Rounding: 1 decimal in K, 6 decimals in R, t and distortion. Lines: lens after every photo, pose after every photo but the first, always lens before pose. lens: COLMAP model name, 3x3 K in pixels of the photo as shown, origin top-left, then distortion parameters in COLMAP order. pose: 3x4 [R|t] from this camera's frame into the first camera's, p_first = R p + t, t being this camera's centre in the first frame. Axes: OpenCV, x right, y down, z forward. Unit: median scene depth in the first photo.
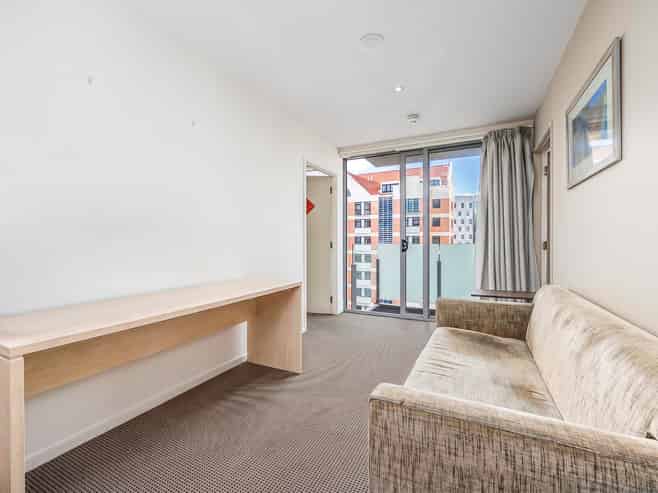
lens RADIAL K [[268.9, 0, 329.6], [0, 268.9, 243.1], [0, 0, 1]] dist [-0.000268, 0.000052]
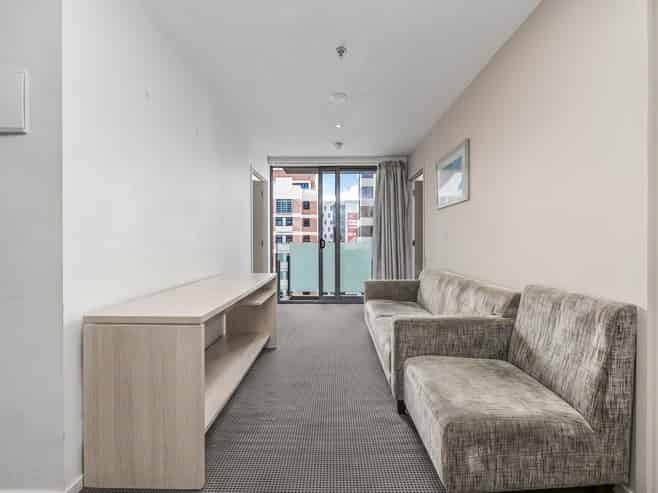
lens RADIAL K [[268.9, 0, 329.6], [0, 268.9, 243.1], [0, 0, 1]] dist [-0.000268, 0.000052]
pose [[0.893729, -0.002057, 0.448602, -0.272418], [0.000277, 0.999992, 0.004035, 0.001412], [-0.448607, -0.003482, 0.893722, -0.119559]]
